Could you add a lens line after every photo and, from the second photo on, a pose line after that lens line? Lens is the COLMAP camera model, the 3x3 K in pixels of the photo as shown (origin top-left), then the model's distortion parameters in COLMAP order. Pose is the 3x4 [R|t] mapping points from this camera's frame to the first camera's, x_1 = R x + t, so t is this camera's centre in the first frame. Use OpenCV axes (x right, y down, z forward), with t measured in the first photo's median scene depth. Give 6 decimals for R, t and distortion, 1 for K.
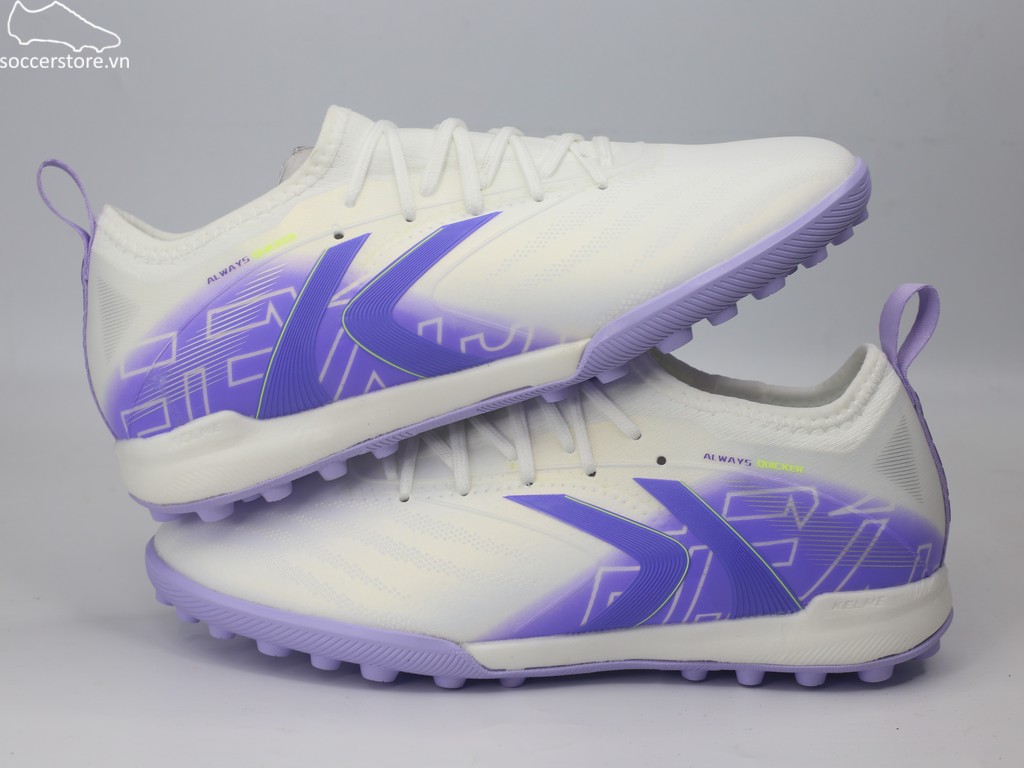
lens RADIAL K [[1855.0, 0, 509.3], [0, 1855.0, 374.6], [0, 0, 1]] dist [-0.151653, 0.000000]
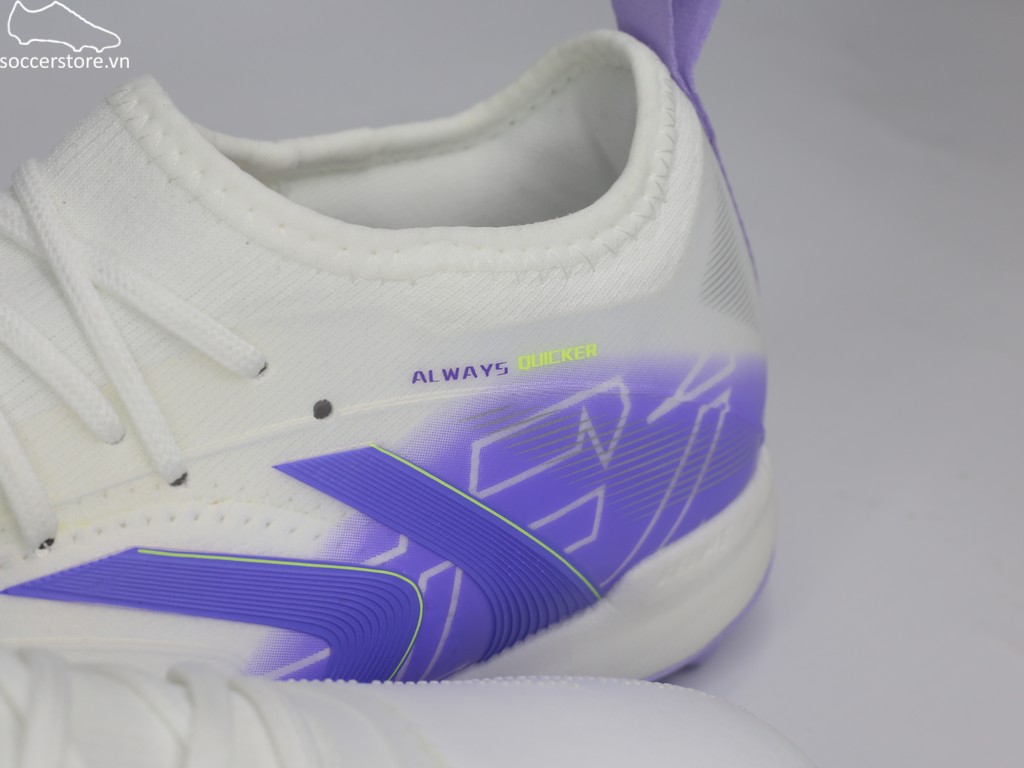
lens RADIAL K [[1997.6, 0, 486.3], [0, 1997.6, 297.2], [0, 0, 1]] dist [-0.178512, 0.000000]
pose [[0.818016, -0.263318, 0.511384, -0.122642], [0.087436, 0.935654, 0.341915, -0.138328], [-0.568511, -0.234978, 0.788404, 0.611508]]
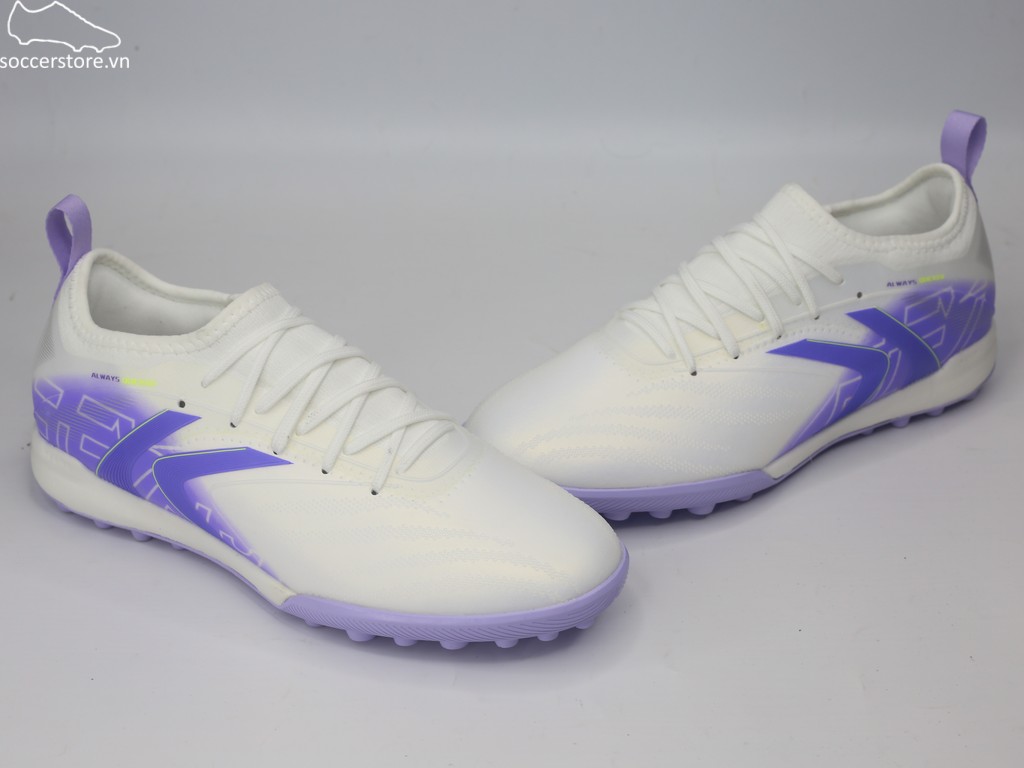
lens RADIAL K [[1855.0, 0, 515.7], [0, 1855.0, 383.6], [0, 0, 1]] dist [-0.151653, 0.000000]
pose [[0.837709, -0.290427, 0.462489, -0.761236], [0.115450, 0.921907, 0.369809, -0.416235], [-0.533775, -0.256398, 0.805819, 0.045617]]
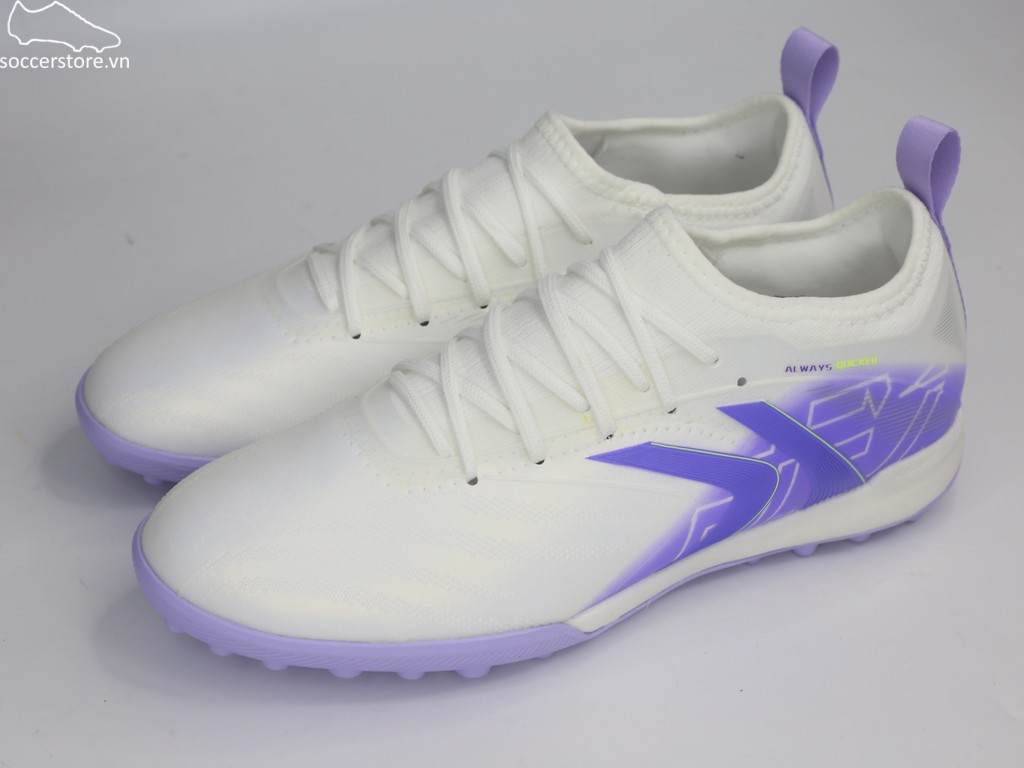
lens RADIAL K [[1855.0, 0, 509.0], [0, 1855.0, 390.2], [0, 0, 1]] dist [-0.151653, 0.000000]
pose [[0.897803, -0.246666, 0.364837, -0.355402], [0.059859, 0.889087, 0.453808, -0.371535], [-0.436310, -0.385592, 0.812990, 0.309014]]
